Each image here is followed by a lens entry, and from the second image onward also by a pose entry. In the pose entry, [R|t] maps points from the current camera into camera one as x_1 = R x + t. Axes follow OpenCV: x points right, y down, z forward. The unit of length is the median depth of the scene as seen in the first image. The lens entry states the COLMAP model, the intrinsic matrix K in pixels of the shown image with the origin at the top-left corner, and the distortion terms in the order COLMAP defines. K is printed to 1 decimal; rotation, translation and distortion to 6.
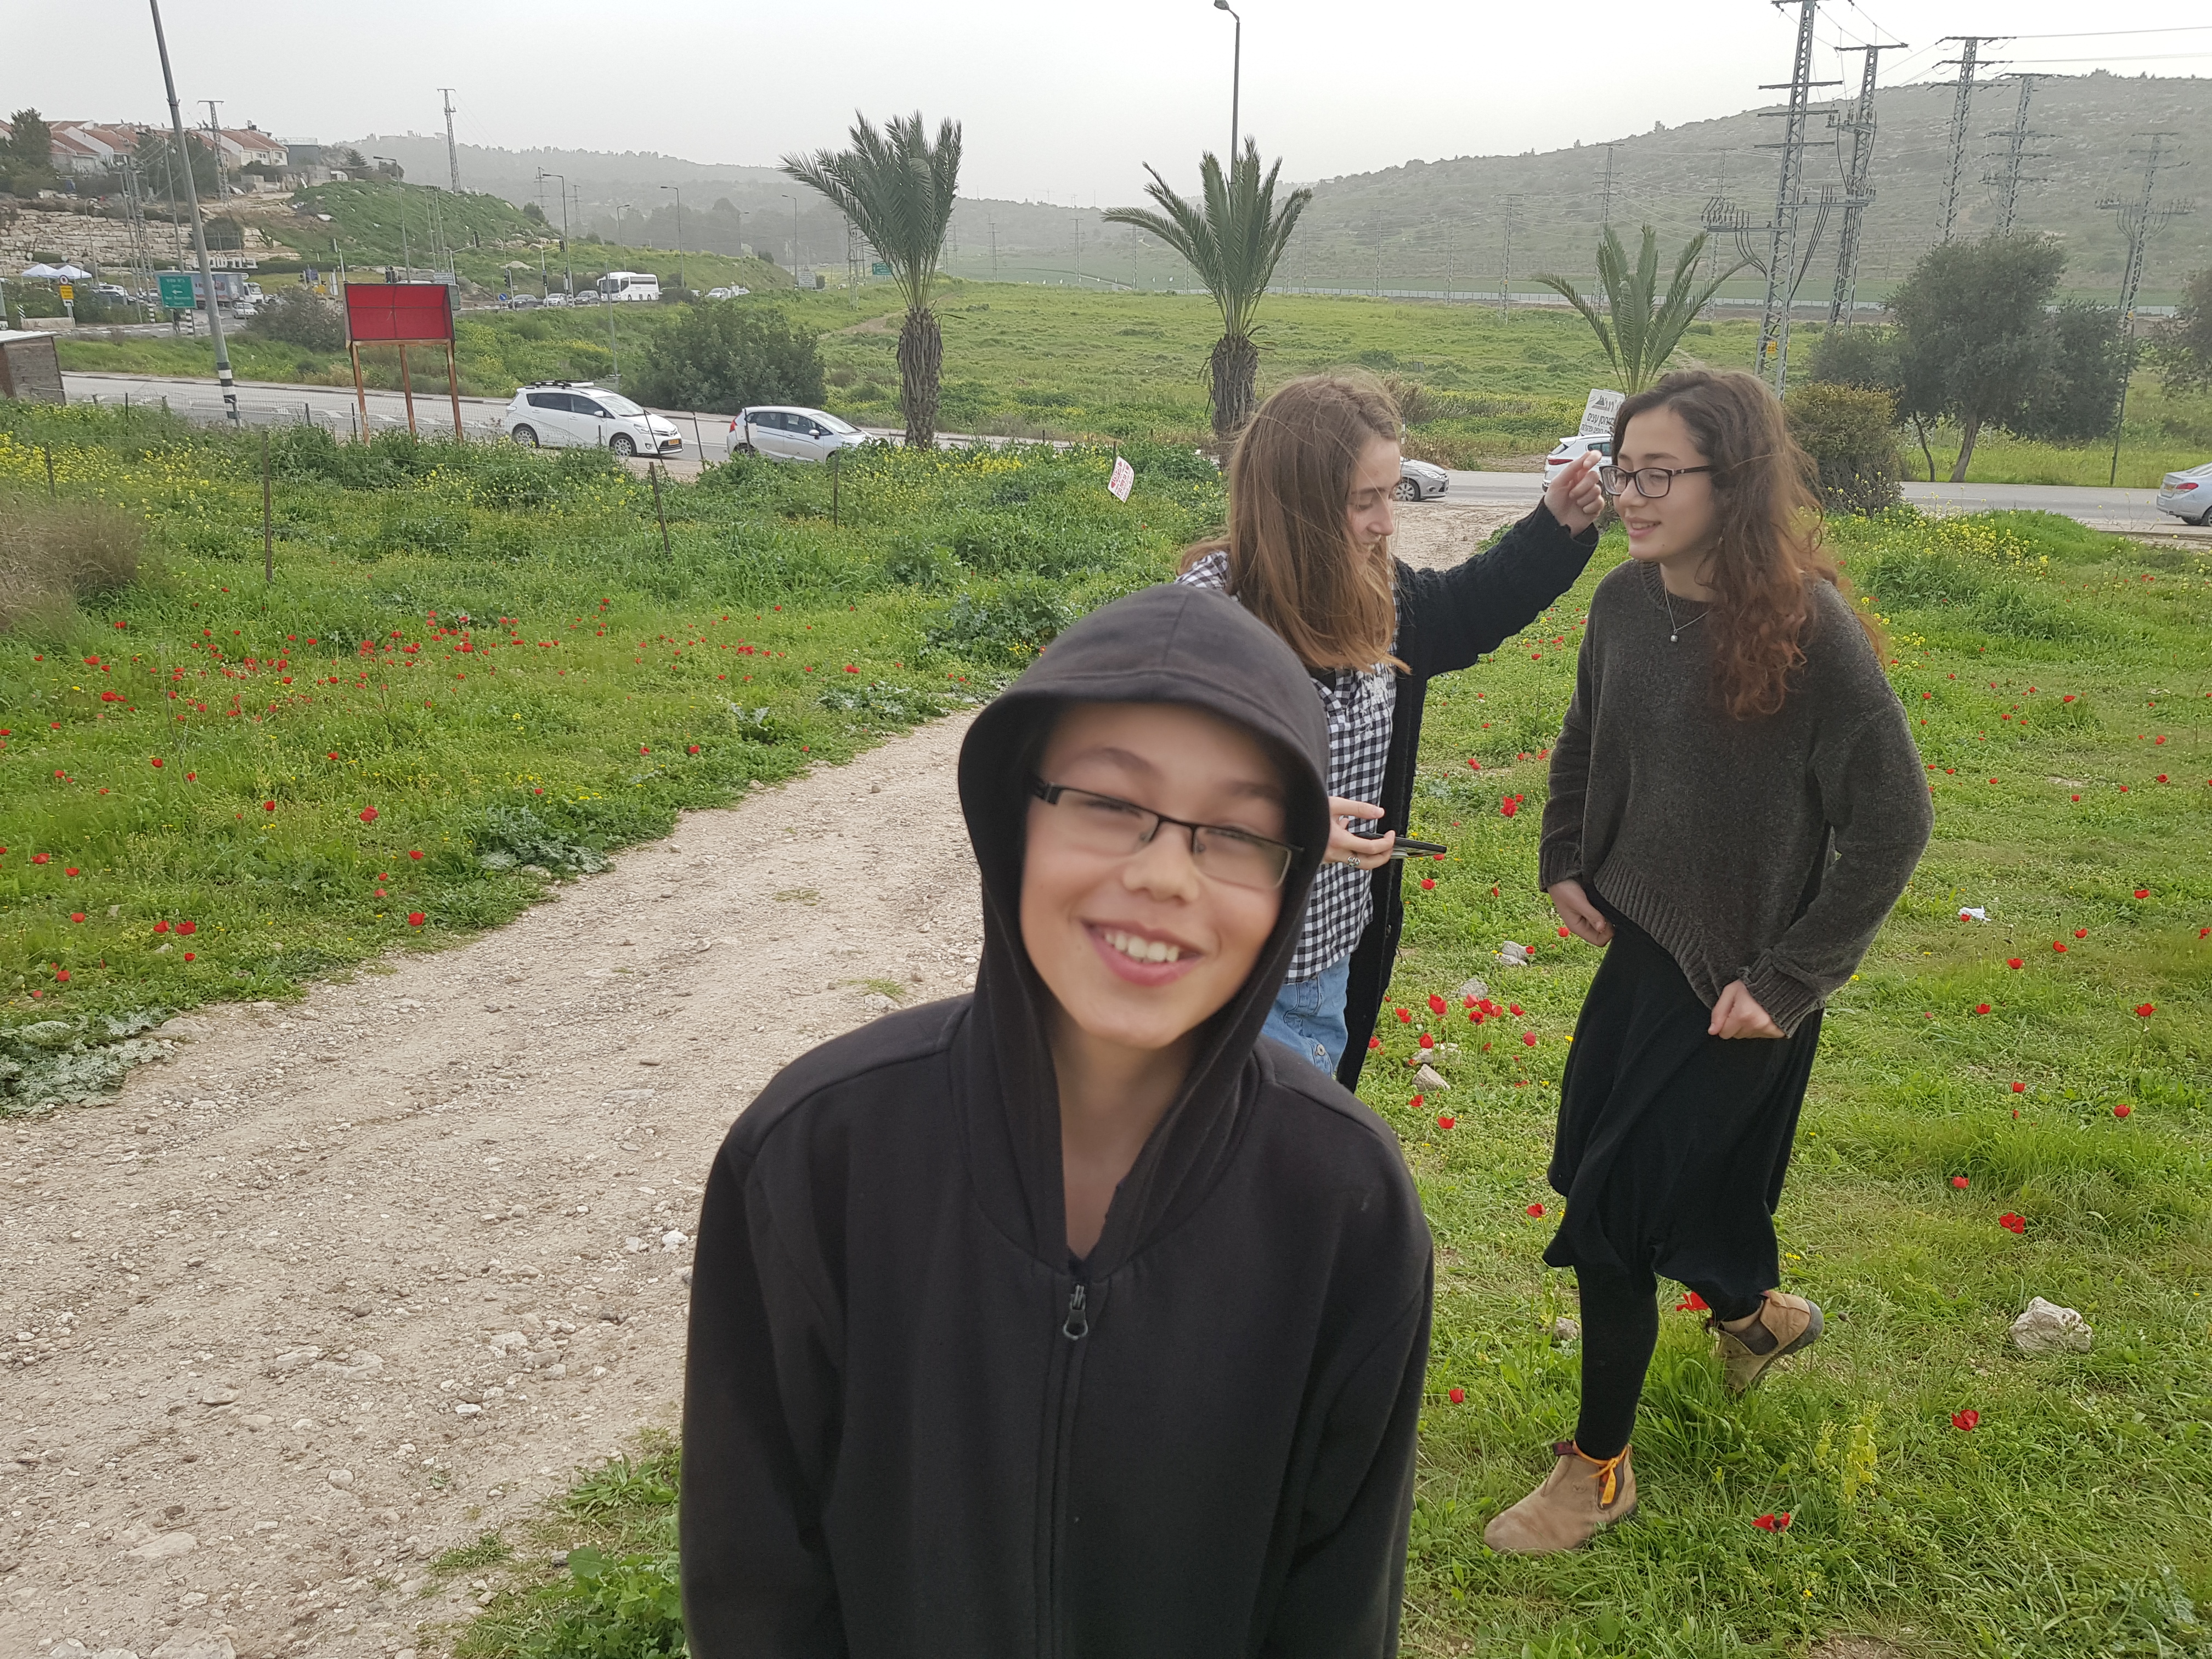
lens RADIAL K [[1704.2, 0, 1130.2], [0, 1704.2, 844.3], [0, 0, 1]] dist [0.078356, -0.130145]
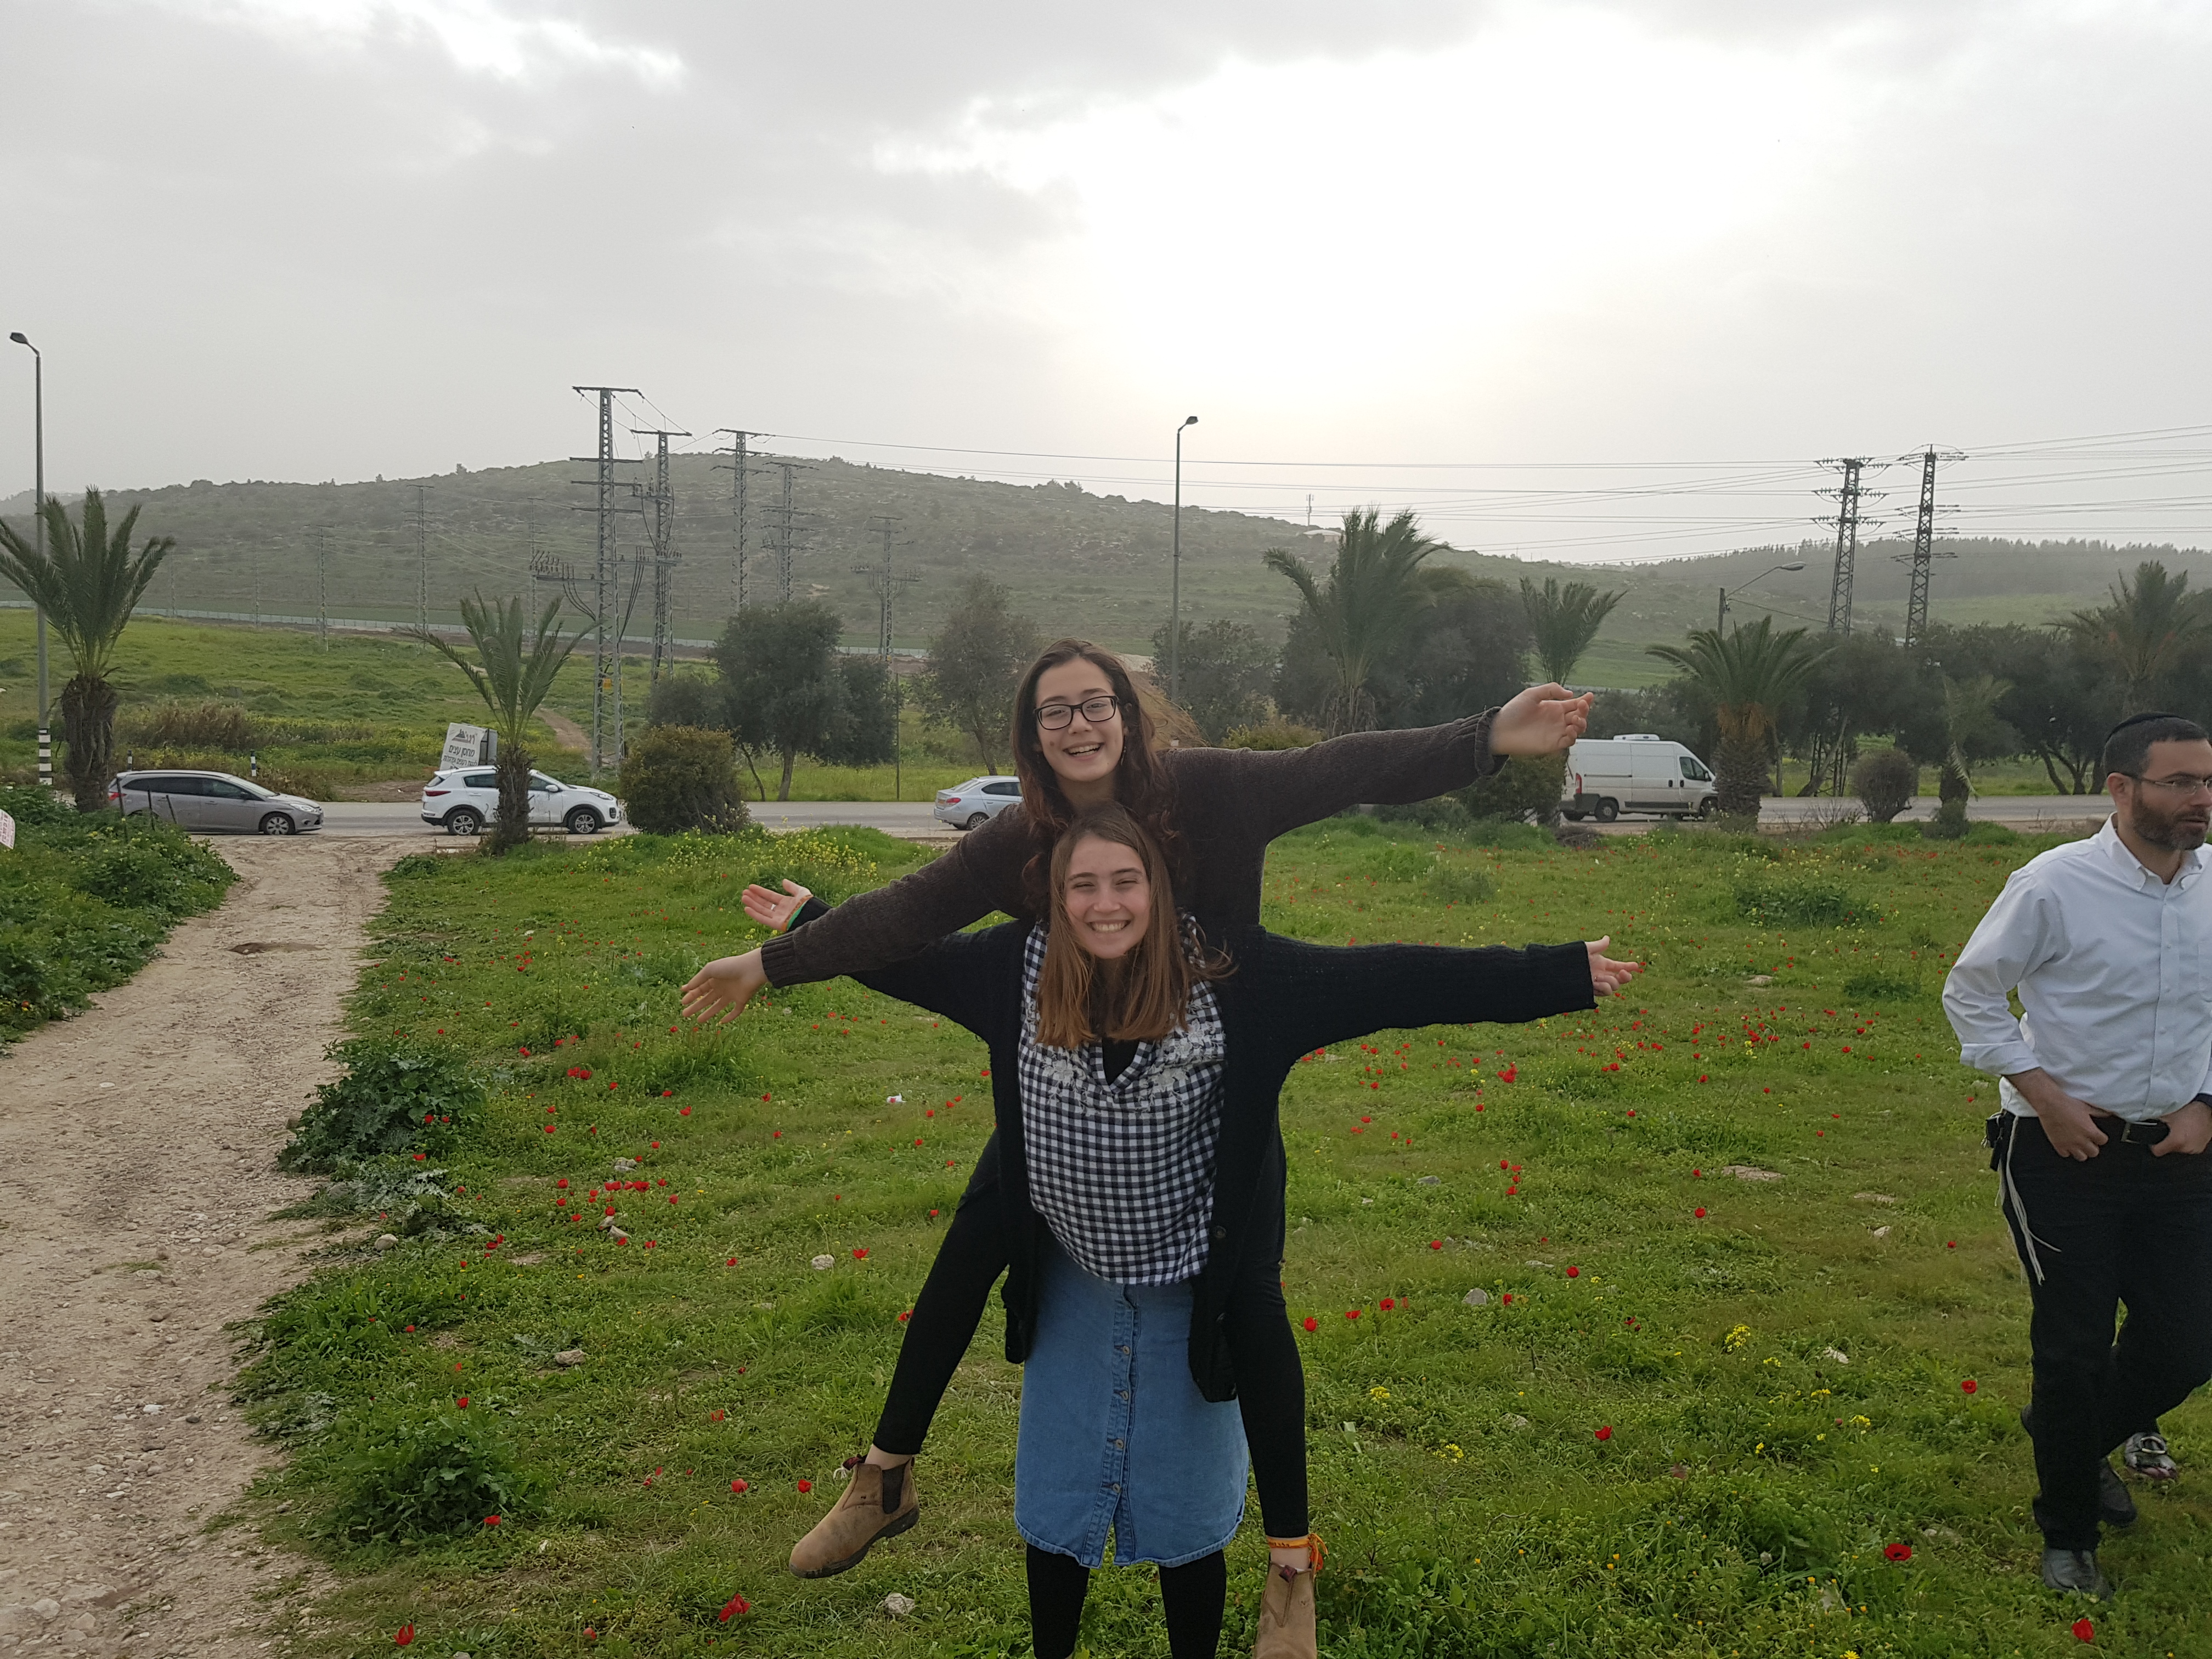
lens RADIAL K [[1704.9, 0, 1111.9], [0, 1704.9, 814.2], [0, 0, 1]] dist [0.065726, -0.122541]
pose [[0.803035, -0.034074, 0.594957, -0.092202], [0.151316, 0.977303, -0.148264, 0.016374], [-0.576401, 0.209088, 0.789964, -0.135313]]
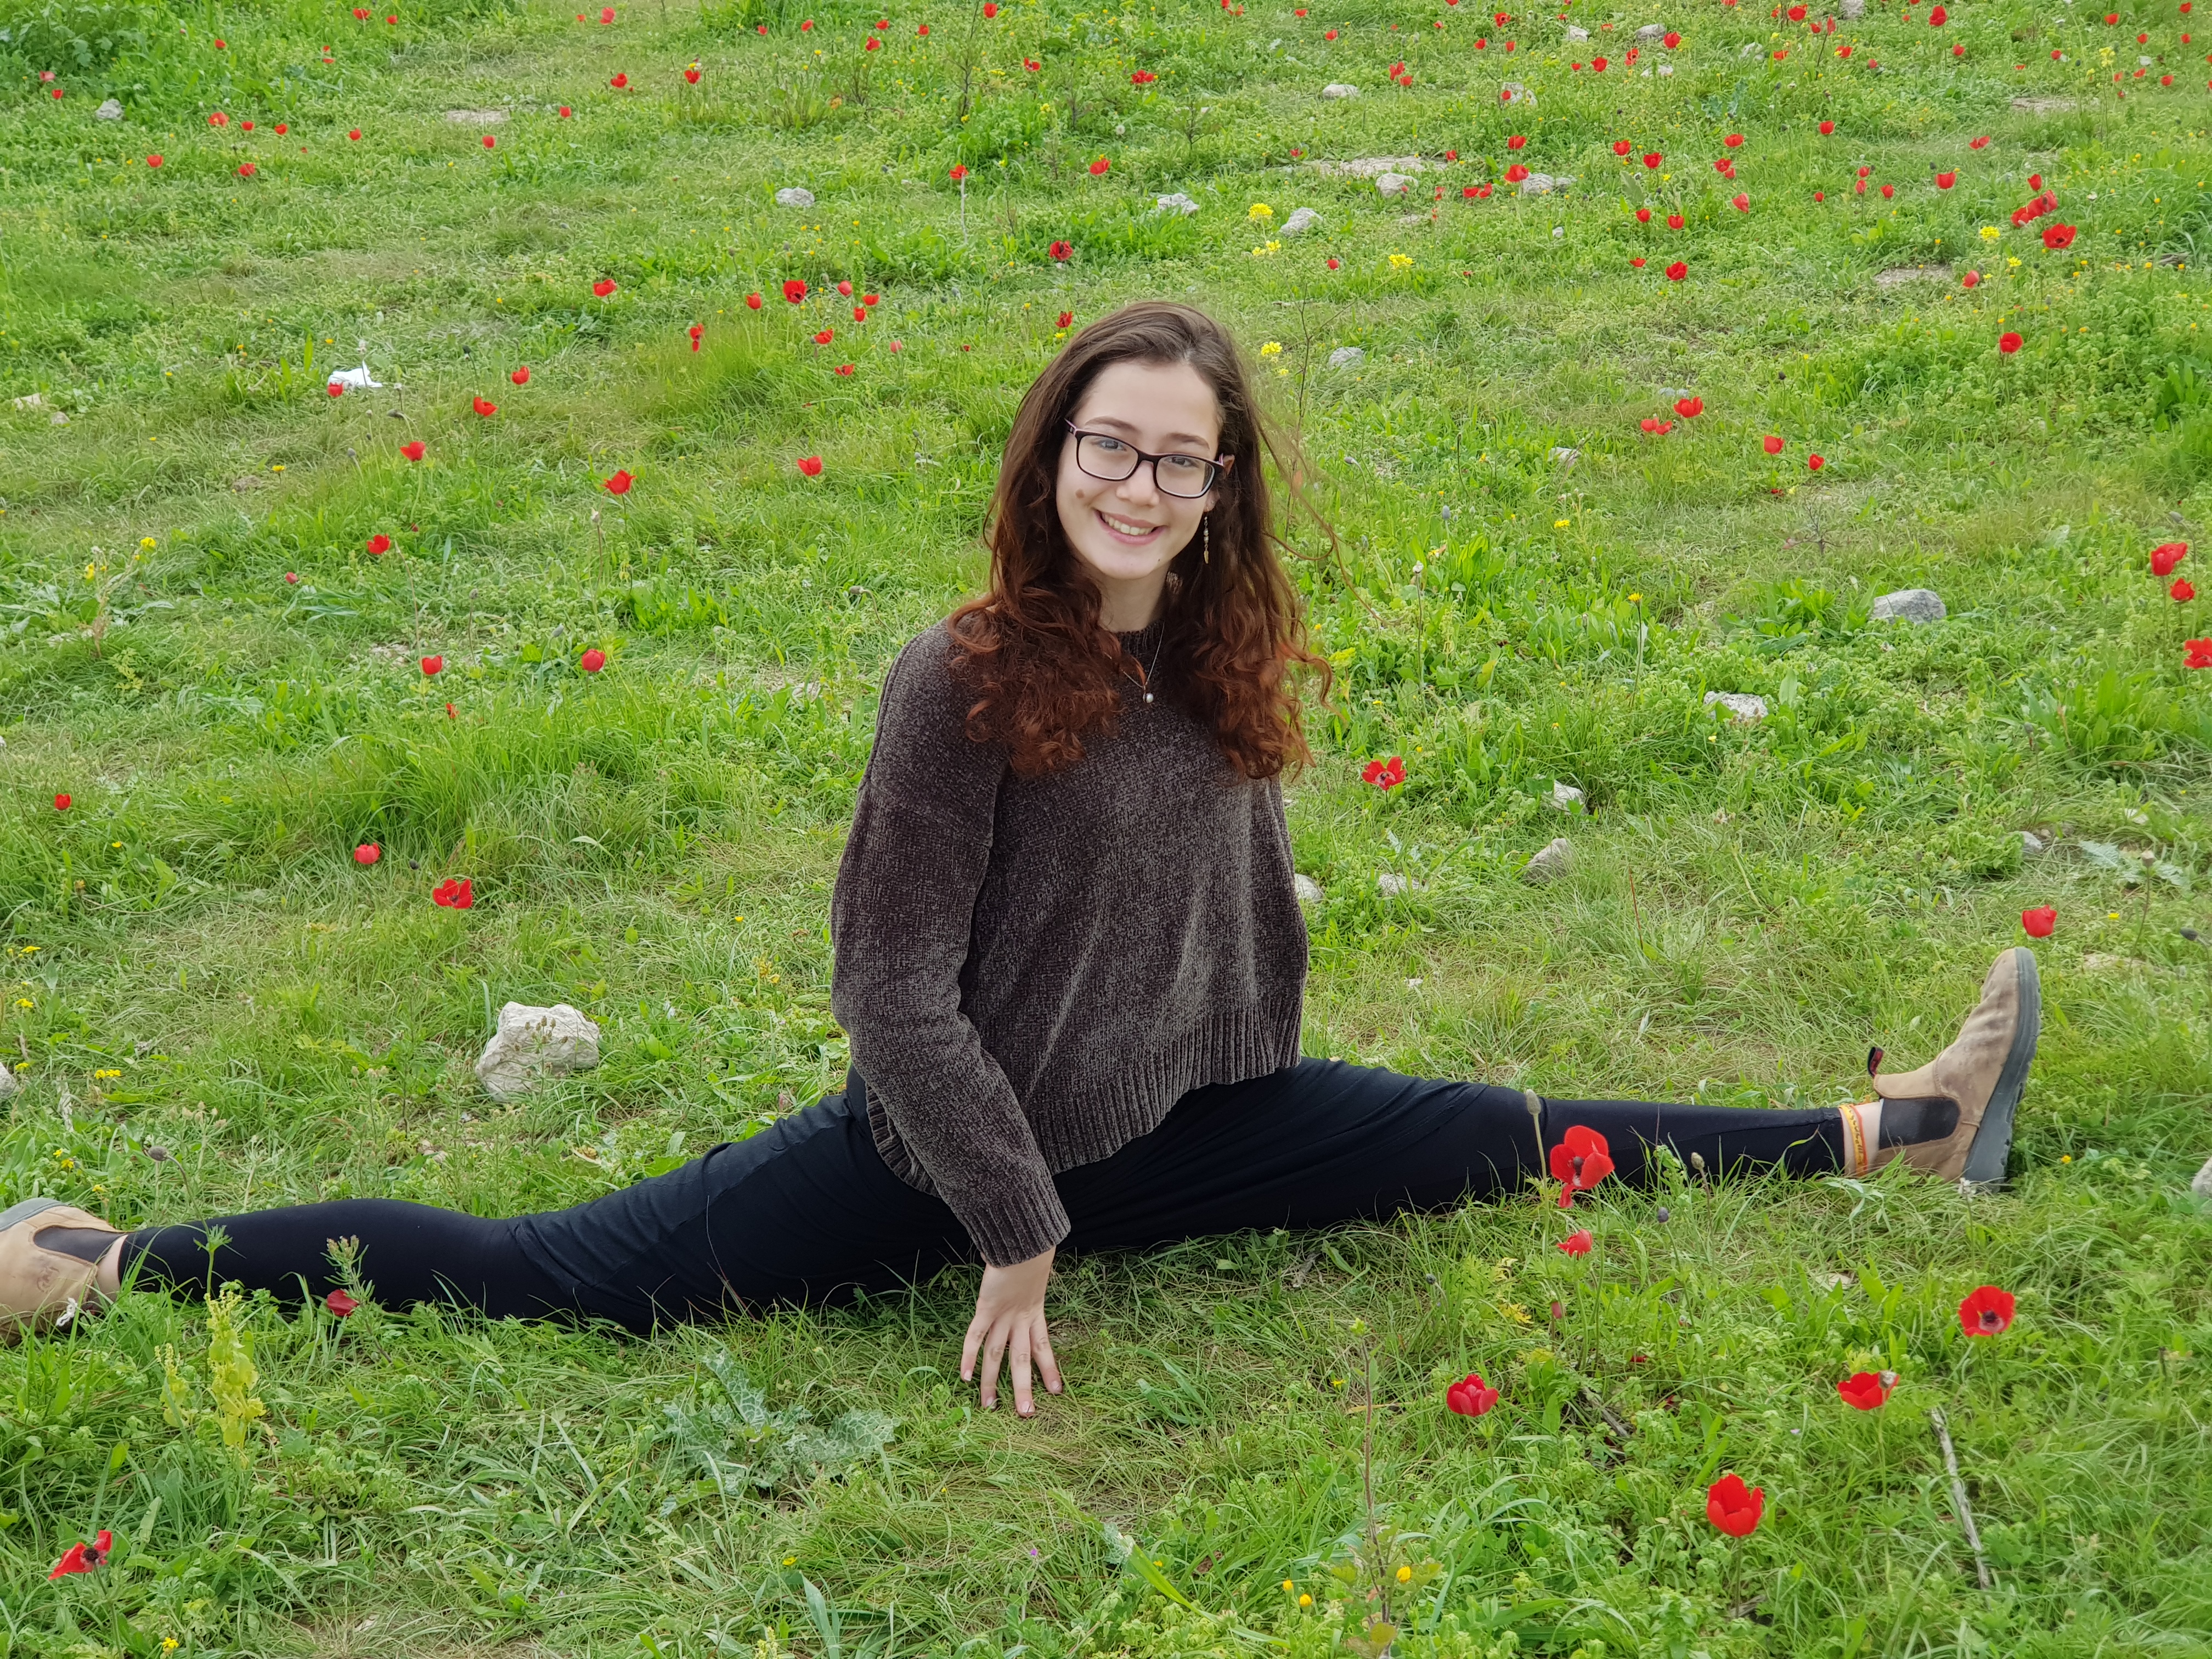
lens RADIAL K [[3277.8, 0, 1097.3], [0, 3277.8, 866.6], [0, 0, 1]] dist [0.059238, 0.089455]
pose [[0.778606, -0.287833, 0.557607, 0.012842], [0.197942, 0.955886, 0.217028, 0.002561], [-0.595476, -0.058606, 0.801232, -0.002867]]
